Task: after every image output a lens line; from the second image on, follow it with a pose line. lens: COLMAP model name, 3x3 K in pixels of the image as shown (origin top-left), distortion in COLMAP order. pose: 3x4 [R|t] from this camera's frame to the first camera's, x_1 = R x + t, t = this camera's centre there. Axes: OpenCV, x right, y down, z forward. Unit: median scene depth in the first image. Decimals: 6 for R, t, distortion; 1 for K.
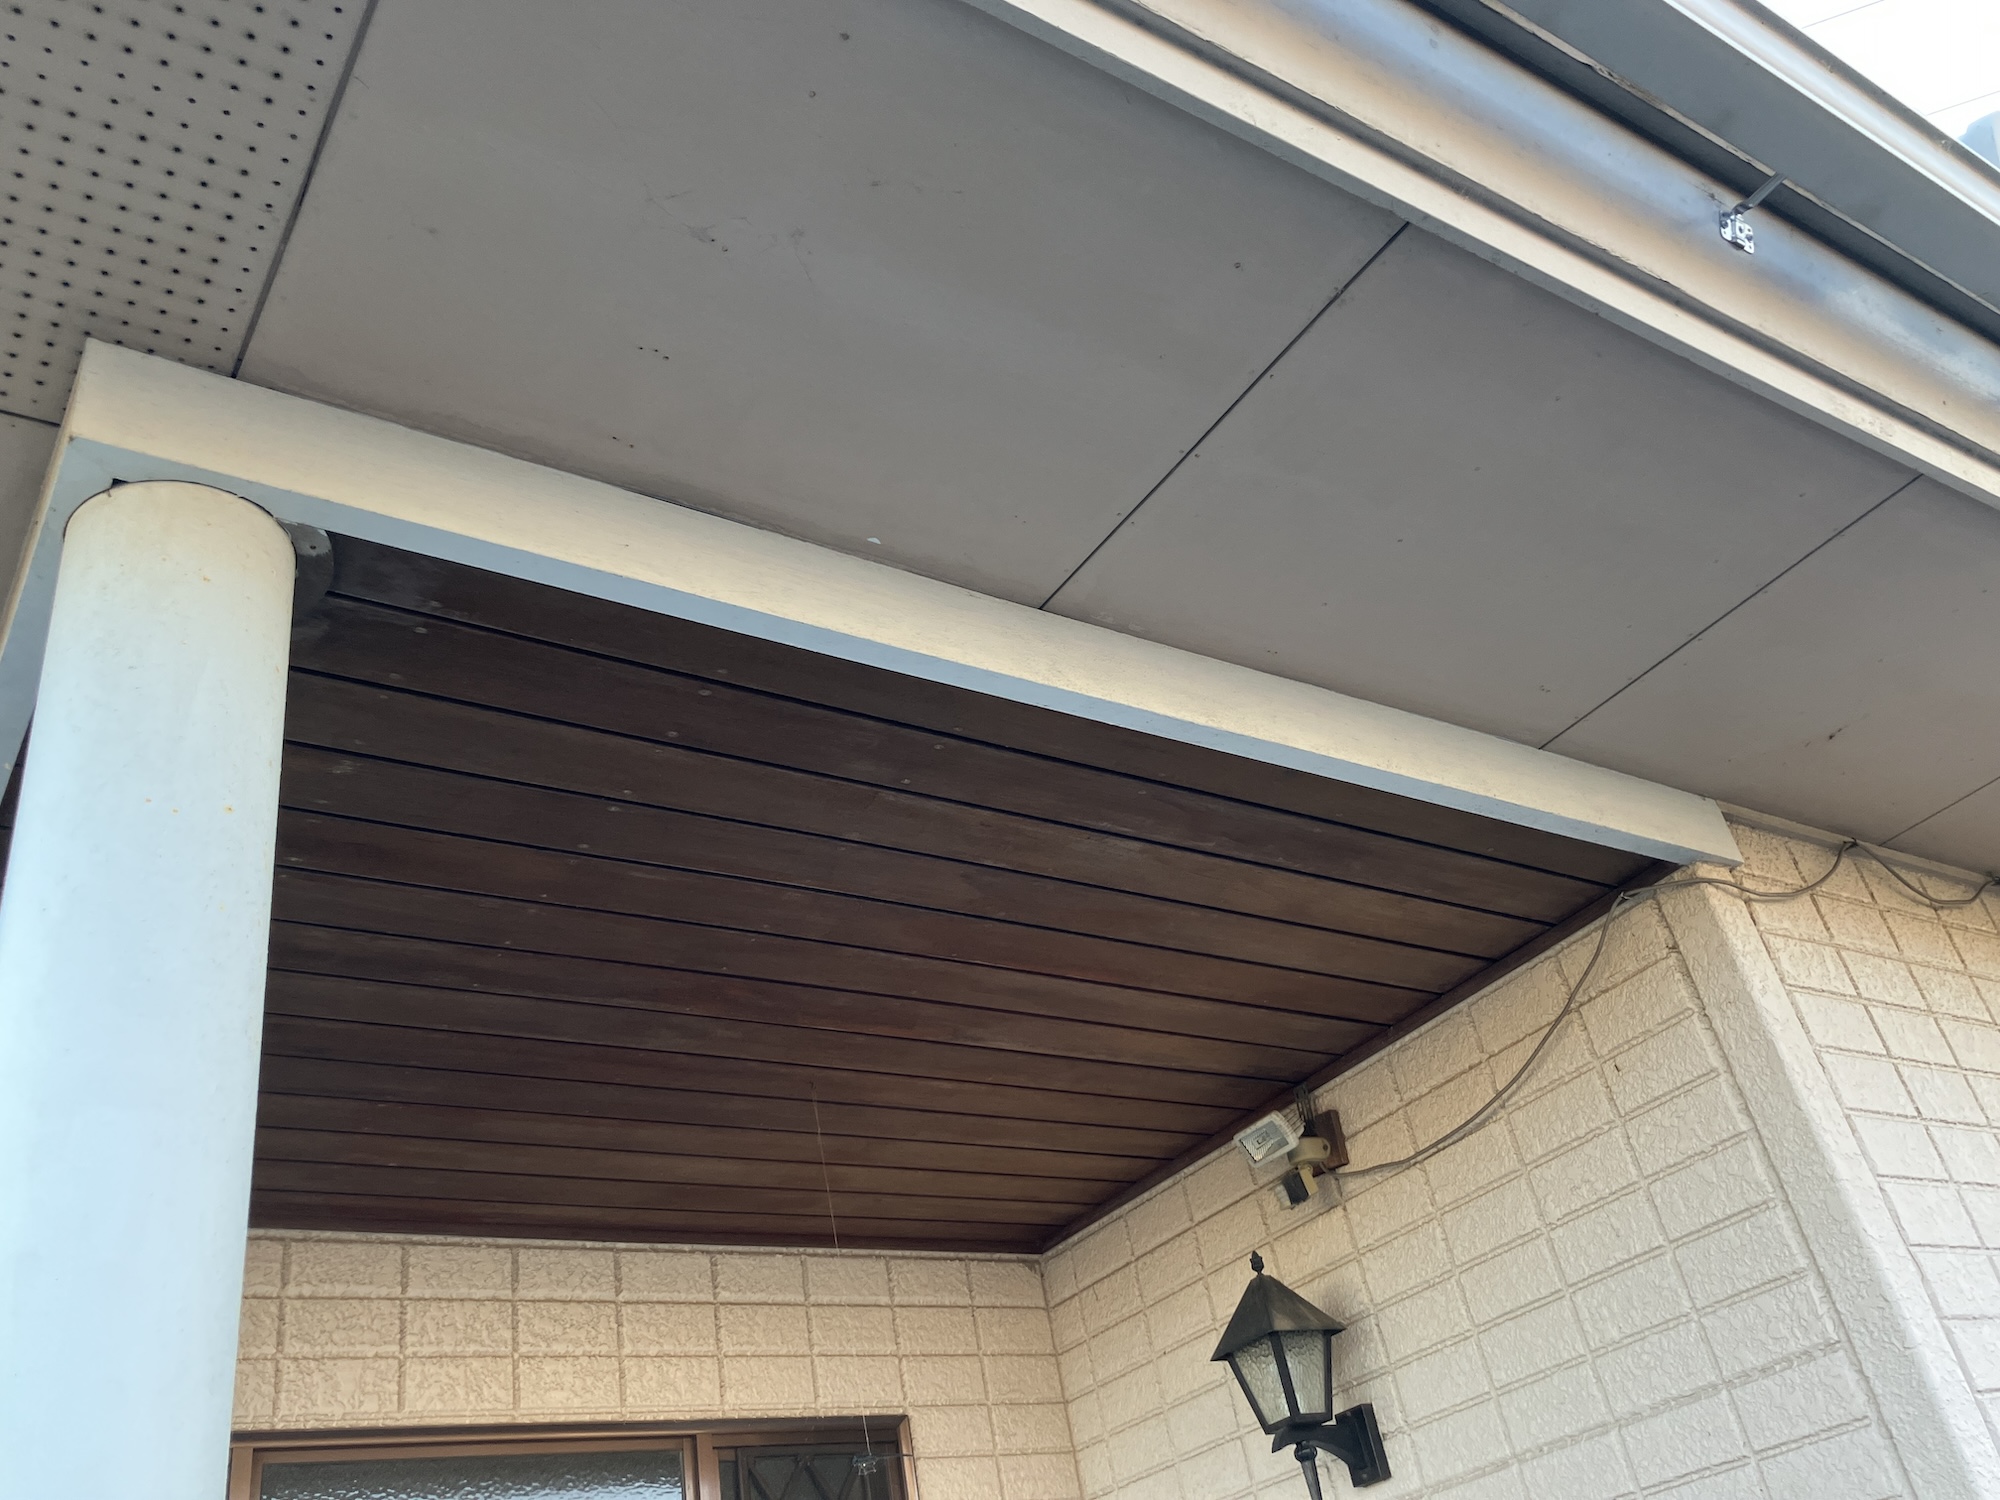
lens RADIAL K [[1697.5, 0, 1000.0], [0, 1697.5, 750.0], [0, 0, 1]] dist [0.021200, -0.012657]
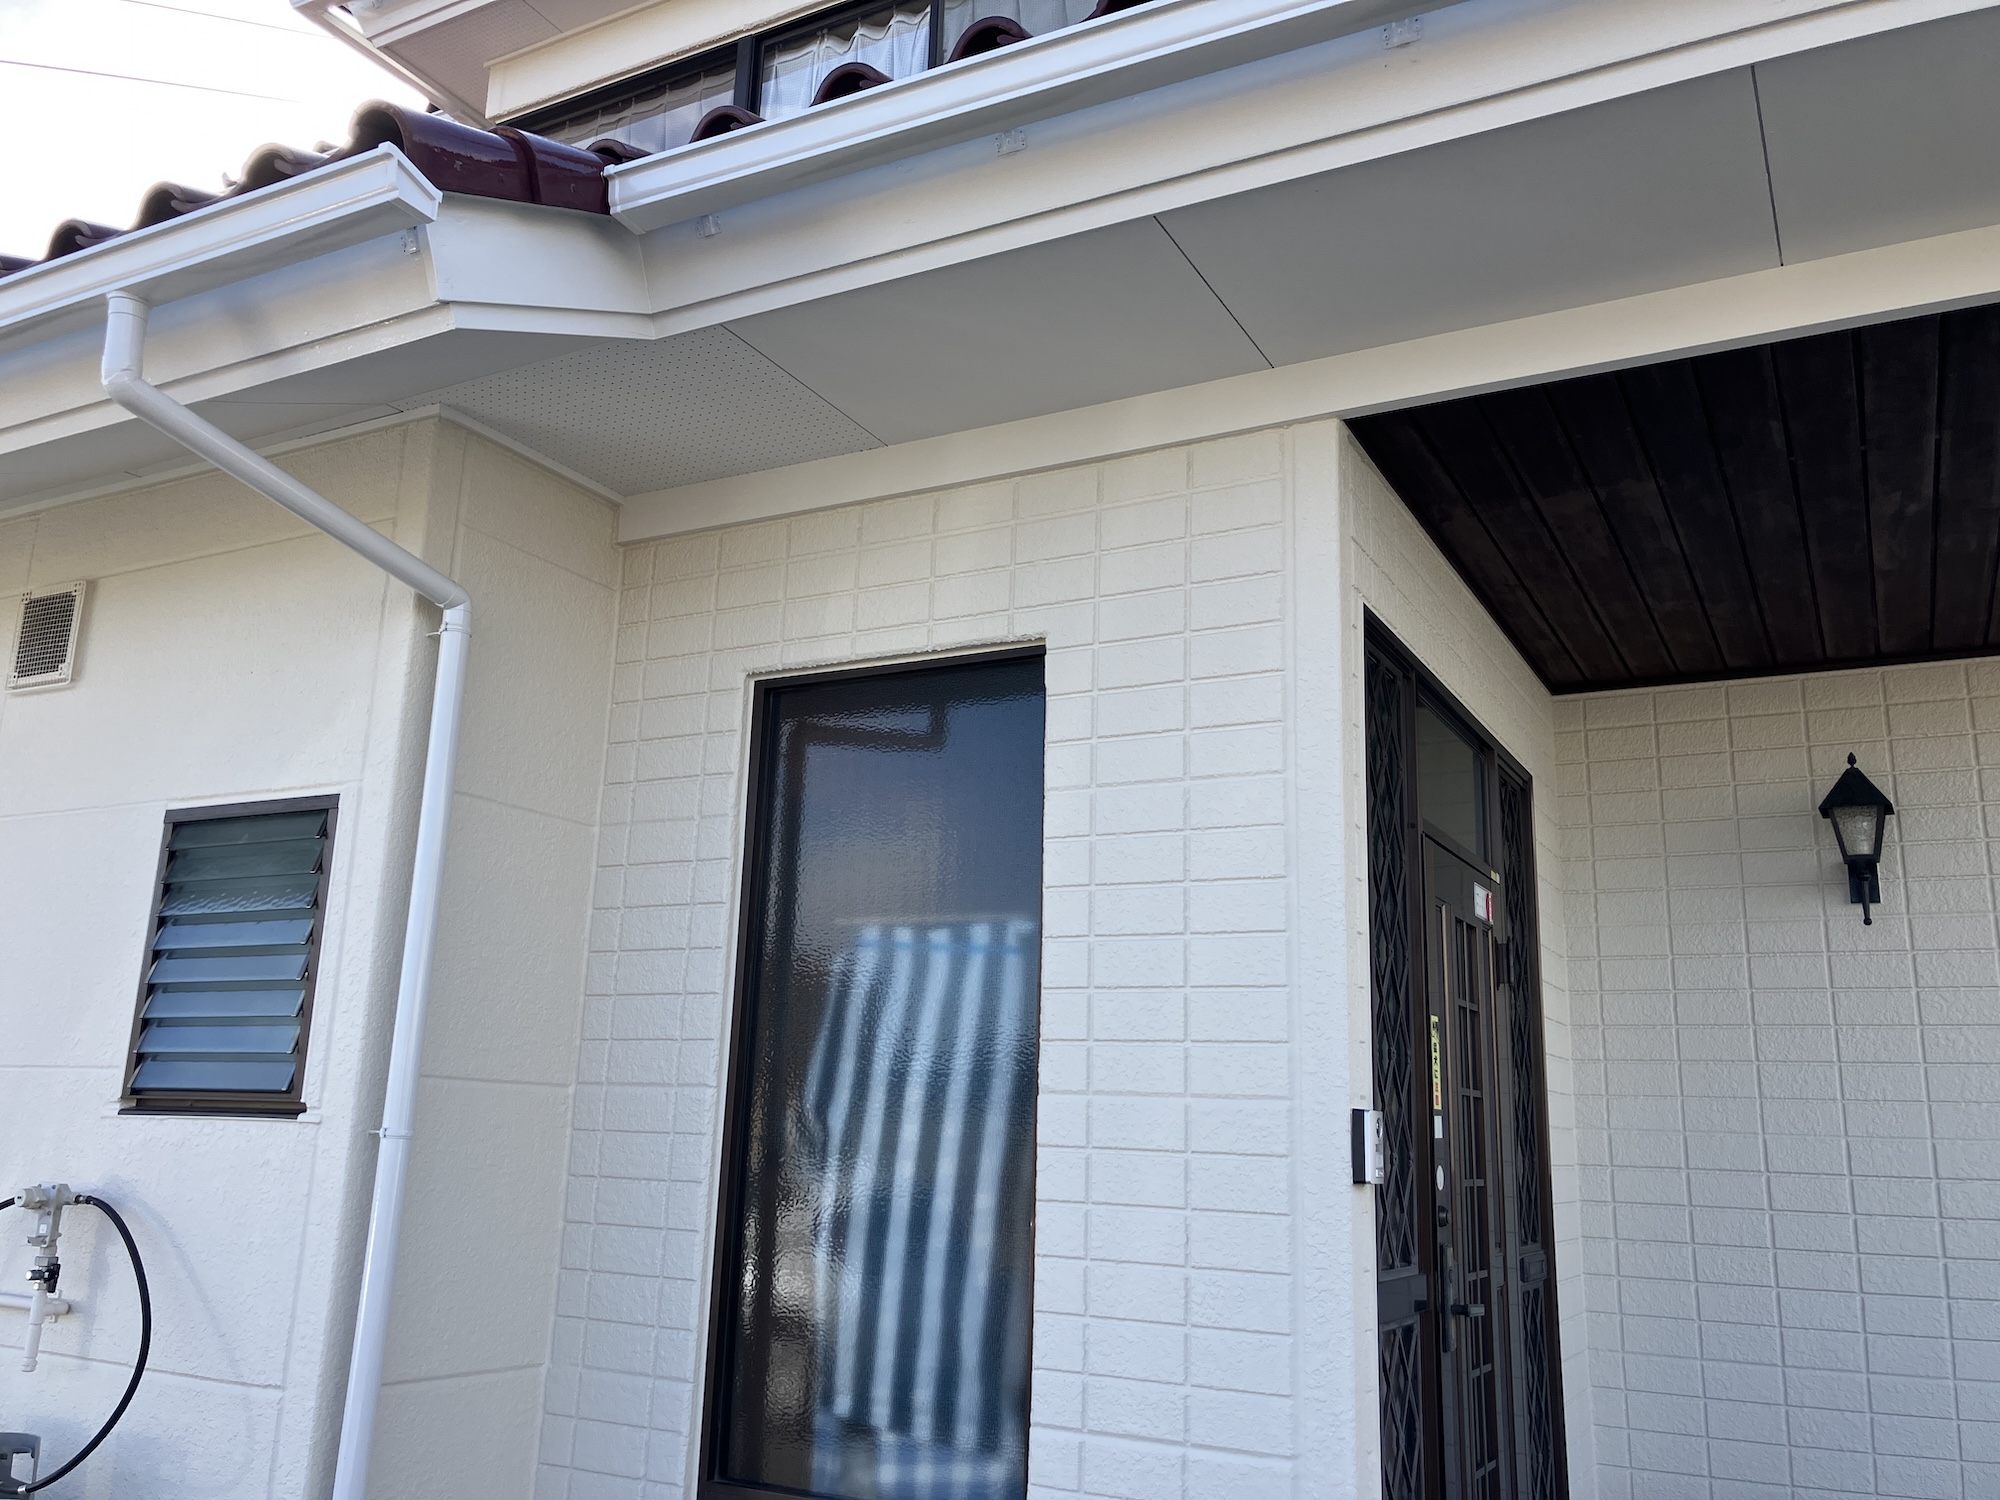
lens RADIAL K [[1627.7, 0, 987.5], [0, 1627.7, 738.9], [0, 0, 1]] dist [0.026239, -0.003247]
pose [[0.863435, 0.295611, 0.408771, -1.182528], [-0.406639, 0.887397, 0.217192, 0.292807], [-0.298538, -0.353753, 0.886416, -0.075090]]
